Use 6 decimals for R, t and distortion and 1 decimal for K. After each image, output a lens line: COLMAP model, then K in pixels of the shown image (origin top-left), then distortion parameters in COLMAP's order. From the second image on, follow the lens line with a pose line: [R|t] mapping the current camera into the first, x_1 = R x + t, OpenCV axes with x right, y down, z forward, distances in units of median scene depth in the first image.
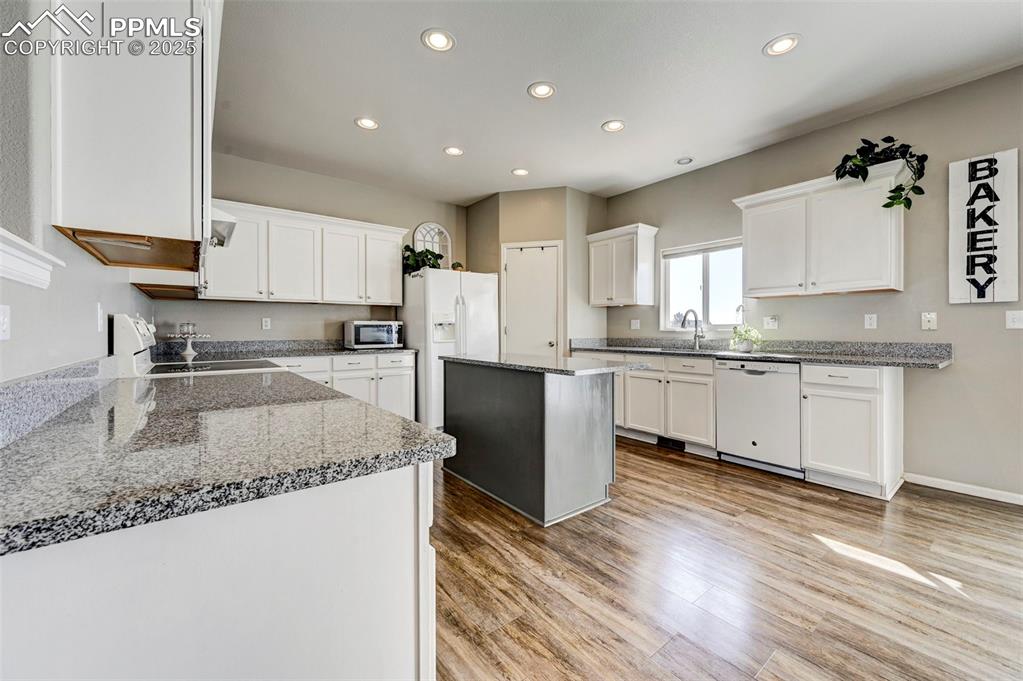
lens RADIAL K [[408.5, 0, 527.1], [0, 408.5, 332.5], [0, 0, 1]] dist [-0.013171, 0.001792]
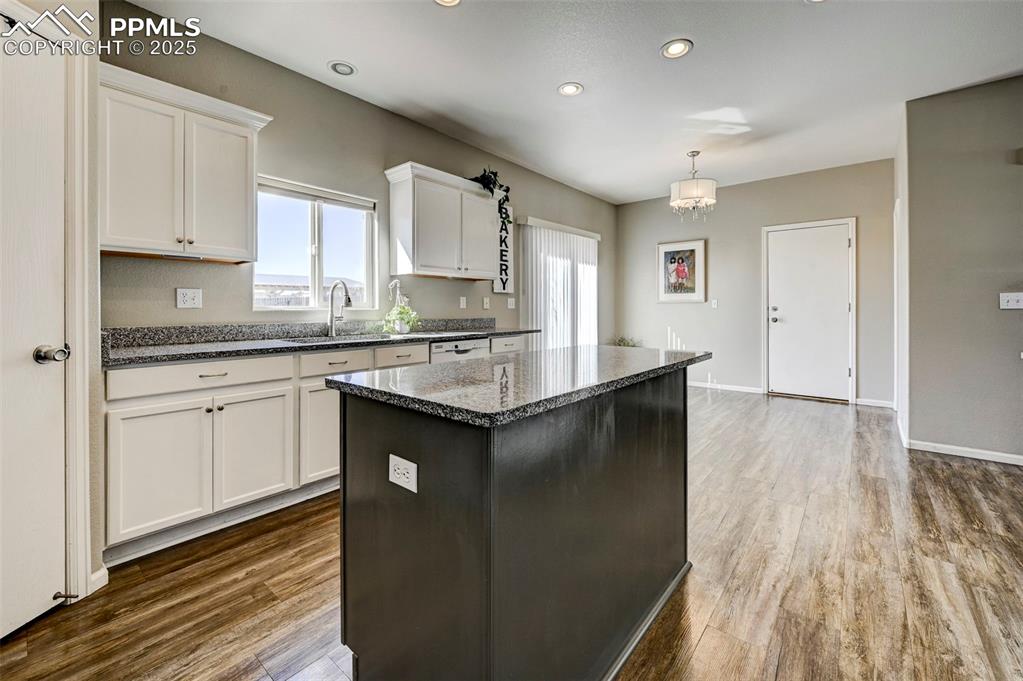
lens RADIAL K [[408.5, 0, 523.6], [0, 408.5, 314.4], [0, 0, 1]] dist [-0.013171, 0.001792]
pose [[-0.191706, -0.013349, 0.981362, -0.548349], [0.007749, 0.999856, 0.015114, -0.008922], [-0.981422, 0.010502, -0.191575, 1.232281]]
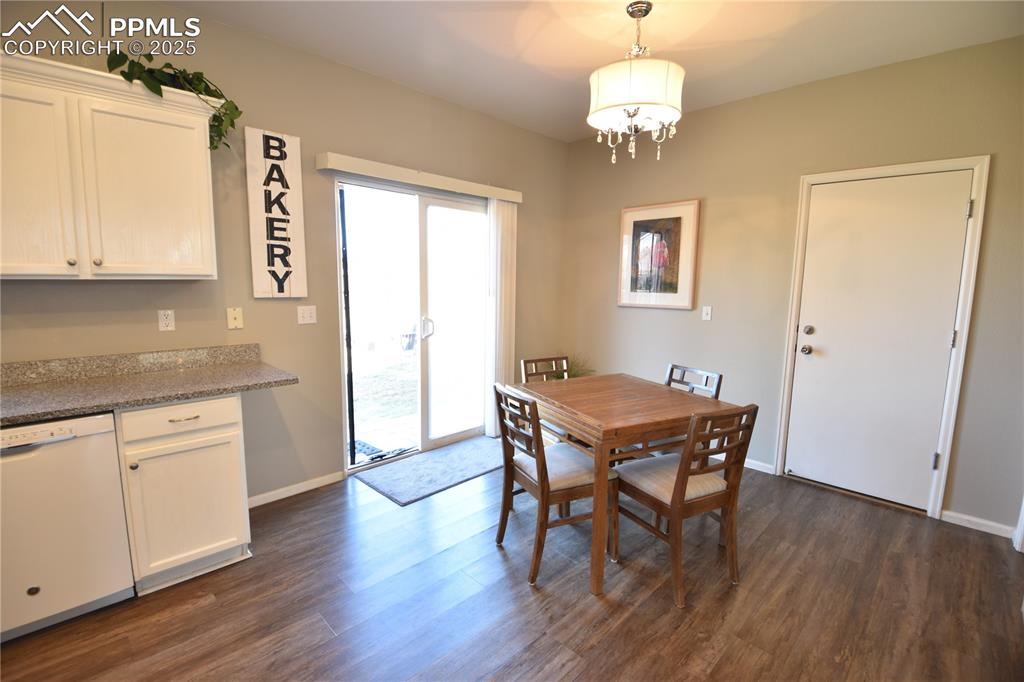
lens RADIAL K [[455.1, 0, 514.9], [0, 455.1, 343.7], [0, 0, 1]] dist [-0.023446, -0.000335]
pose [[-0.093121, -0.138972, 0.985908, 0.035509], [-0.011557, 0.990295, 0.138499, -0.117862], [-0.995588, 0.001503, -0.093823, 0.555499]]
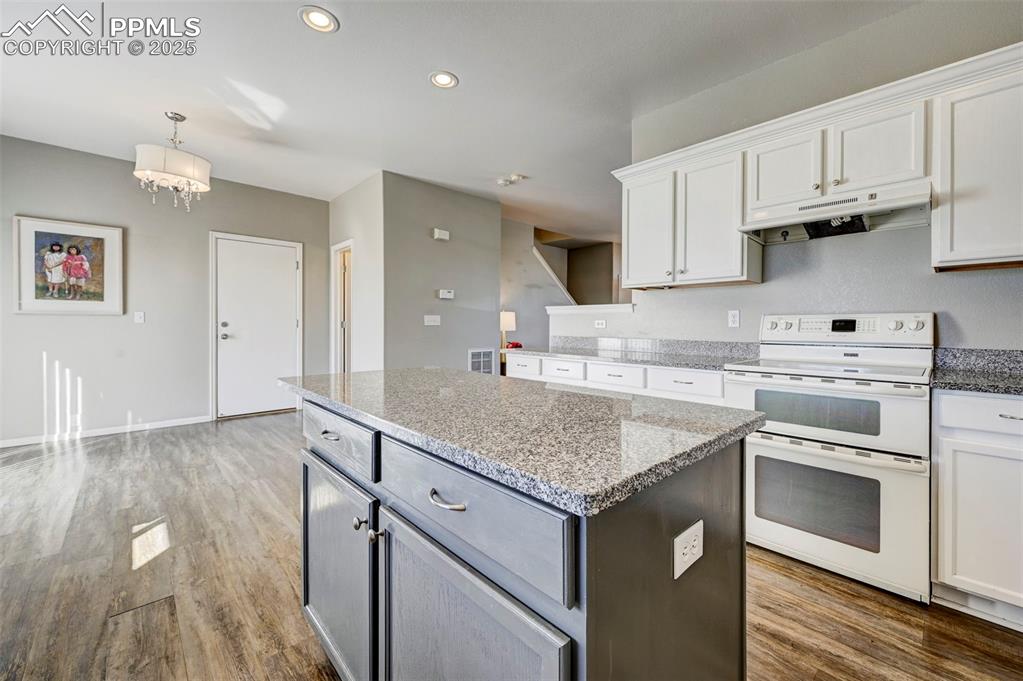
lens RADIAL K [[408.5, 0, 529.0], [0, 408.5, 327.9], [0, 0, 1]] dist [-0.013171, 0.001792]
pose [[-0.996289, -0.003484, -0.086006, -0.027460], [-0.004799, 0.999875, 0.015088, -0.014453], [0.085943, 0.015445, -0.996180, 1.546197]]
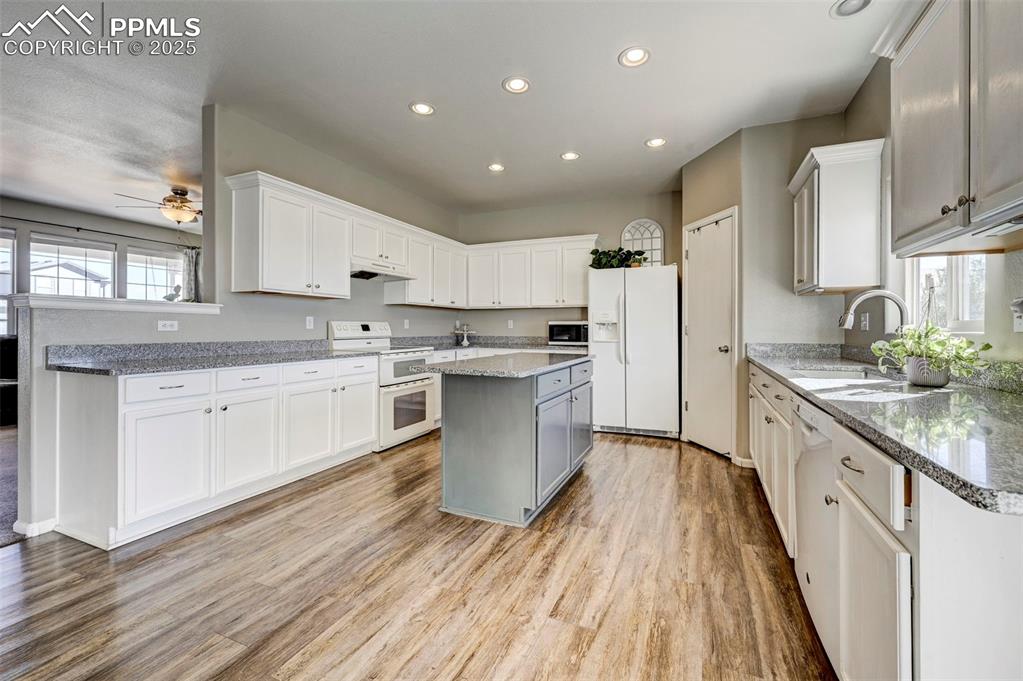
lens RADIAL K [[408.5, 0, 540.5], [0, 408.5, 333.2], [0, 0, 1]] dist [-0.013171, 0.001792]
pose [[0.482336, 0.013176, -0.875887, 0.958486], [-0.006479, 0.999913, 0.011474, -0.011296], [0.875962, 0.000141, 0.482379, 0.602201]]
